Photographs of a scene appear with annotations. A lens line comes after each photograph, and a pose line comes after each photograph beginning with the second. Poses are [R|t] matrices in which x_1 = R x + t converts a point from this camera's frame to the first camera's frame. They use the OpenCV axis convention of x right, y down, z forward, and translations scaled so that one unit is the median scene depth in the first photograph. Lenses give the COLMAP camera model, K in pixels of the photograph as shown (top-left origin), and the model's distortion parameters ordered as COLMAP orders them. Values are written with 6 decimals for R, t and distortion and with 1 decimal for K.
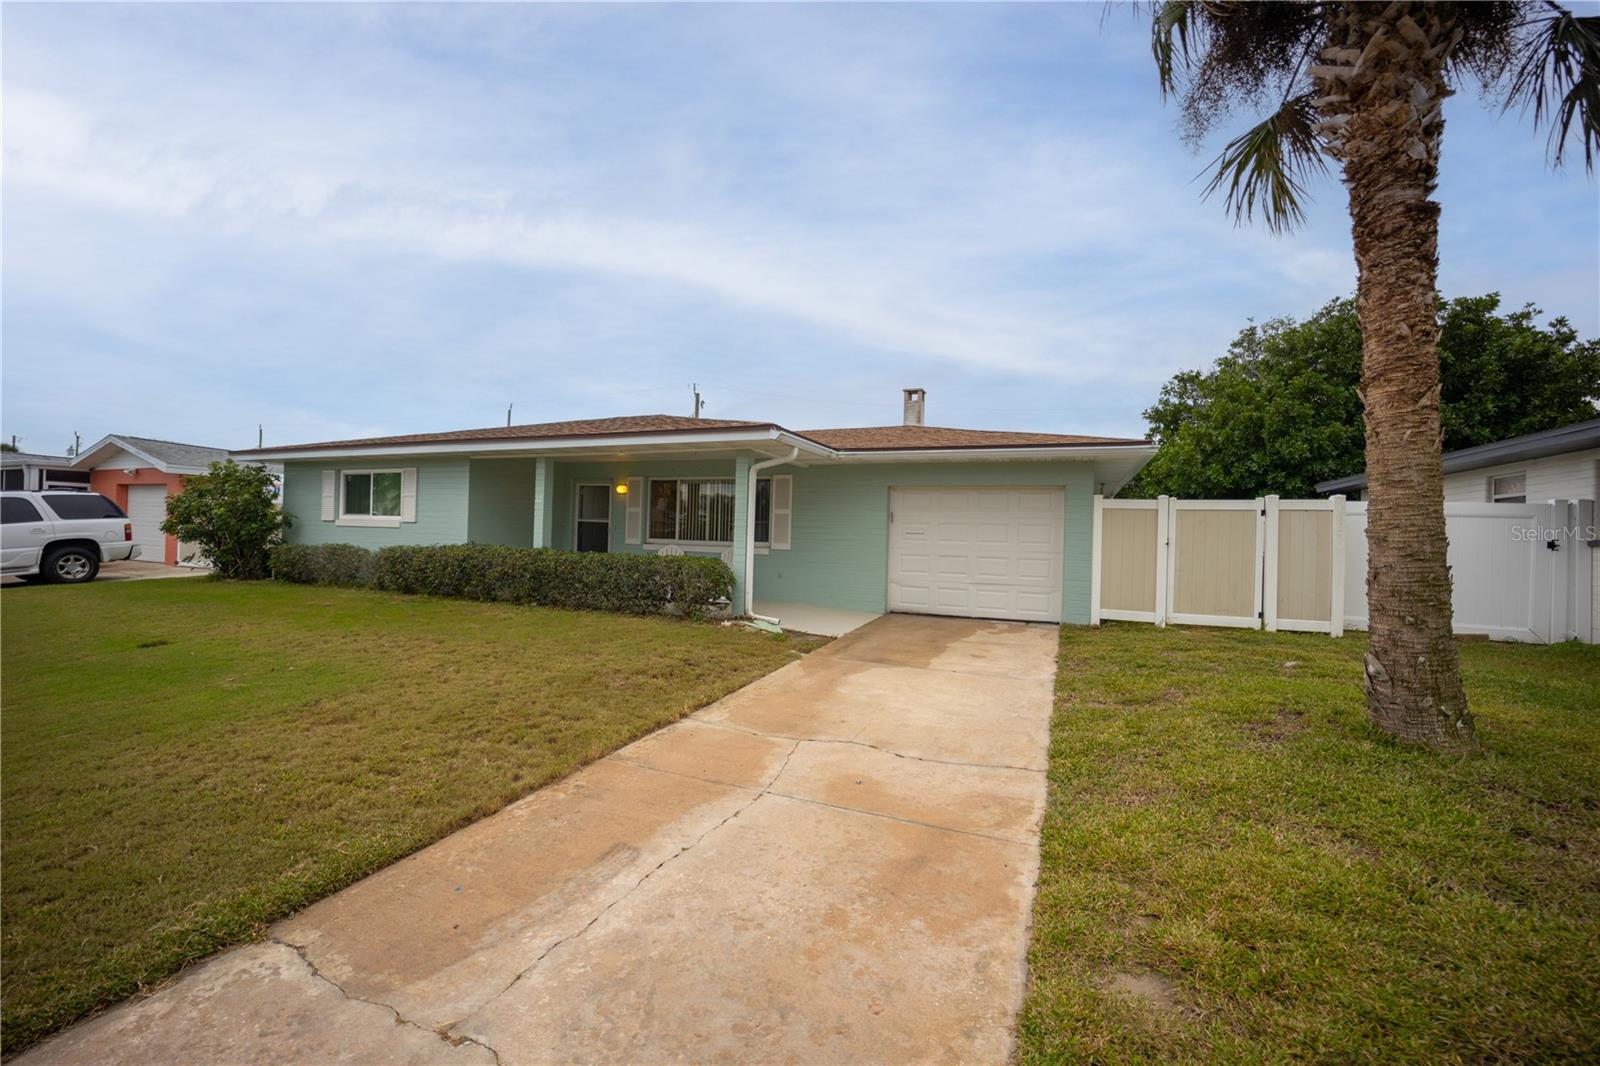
lens RADIAL K [[649.1, 0, 796.5], [0, 649.1, 525.0], [0, 0, 1]] dist [-0.023577, 0.001270]
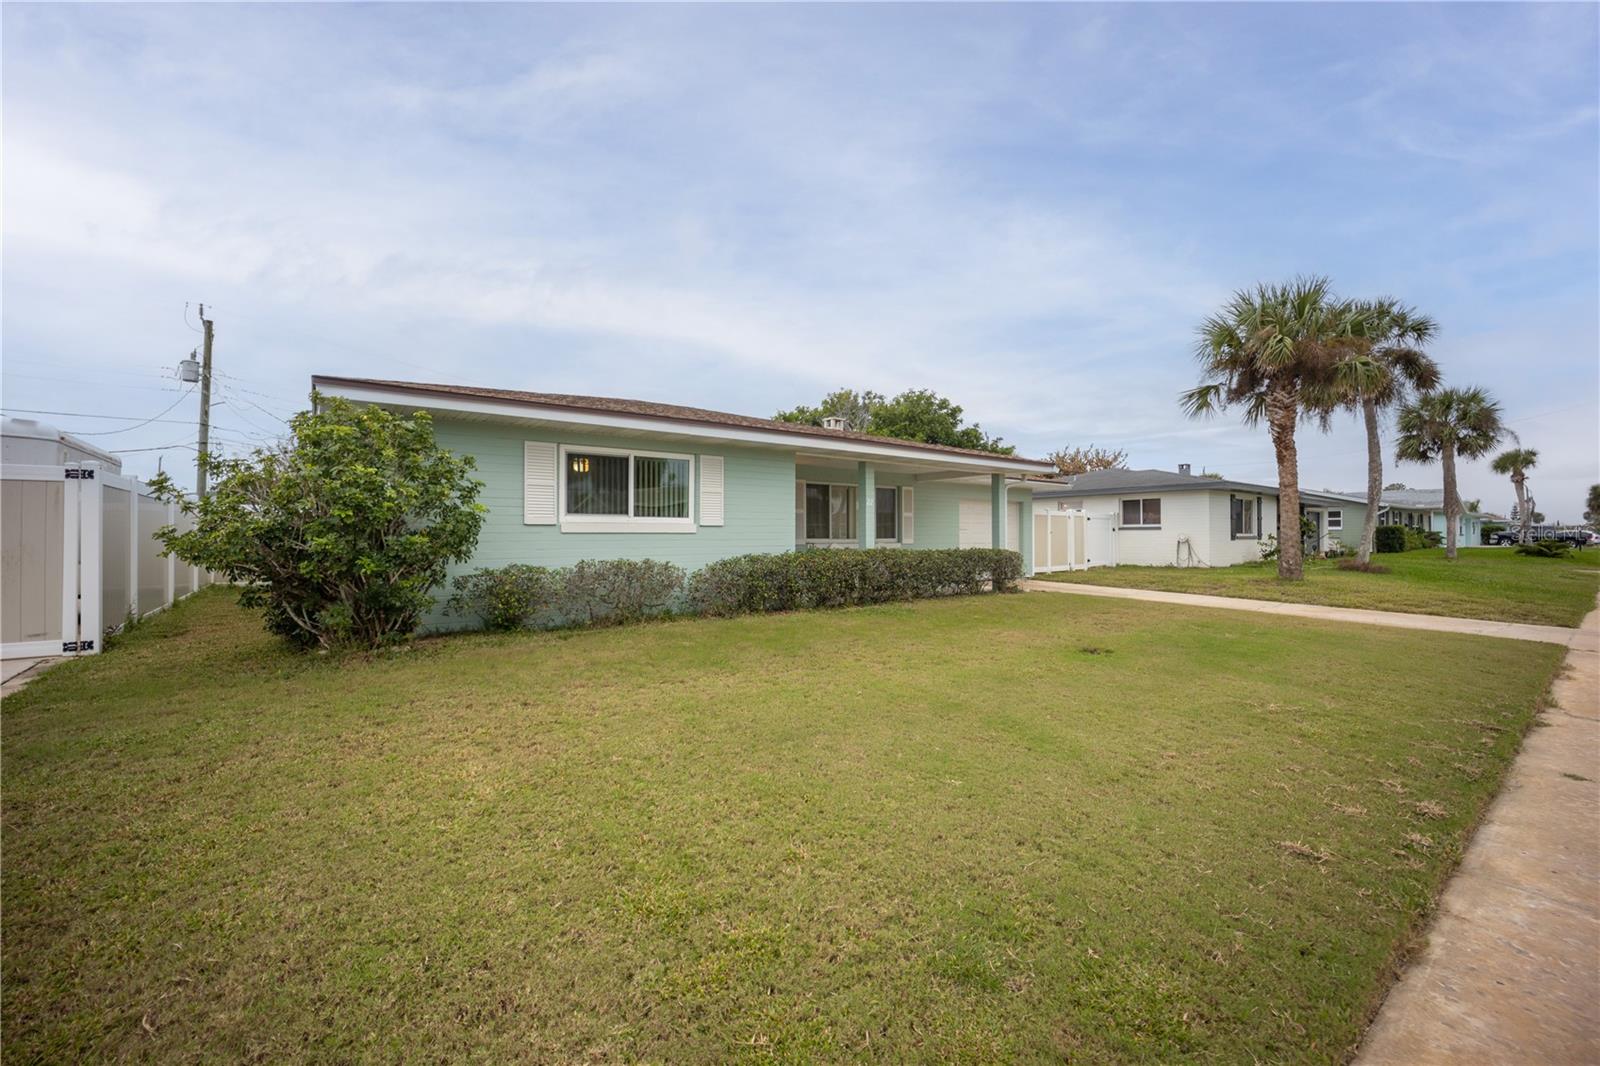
lens RADIAL K [[649.1, 0, 792.1], [0, 649.1, 529.8], [0, 0, 1]] dist [-0.023577, 0.001270]
pose [[0.510053, -0.016502, 0.859985, -1.177367], [0.001654, 0.999833, 0.018205, -0.013043], [-0.860141, -0.007863, 0.509995, 0.495560]]
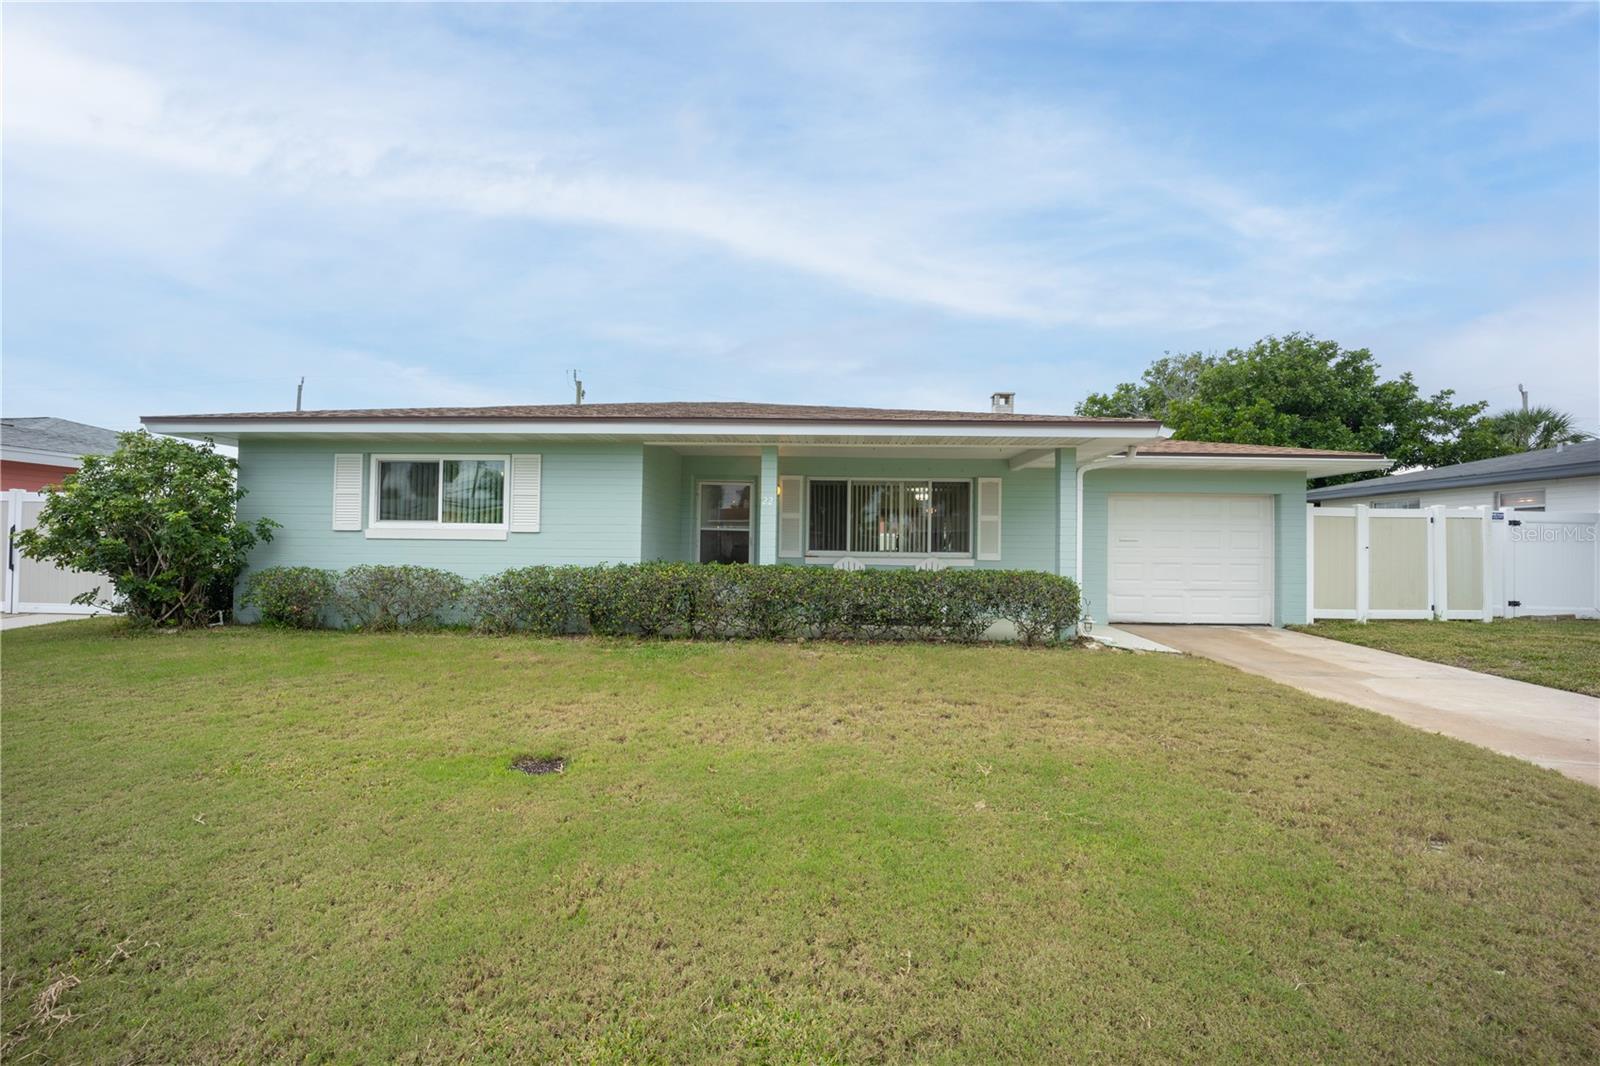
lens RADIAL K [[649.1, 0, 791.0], [0, 649.1, 529.9], [0, 0, 1]] dist [-0.023577, 0.001270]
pose [[0.936562, -0.005362, 0.350460, -0.554978], [0.005002, 0.999986, 0.001932, -0.006711], [-0.350465, -0.000057, 0.936576, 0.235264]]
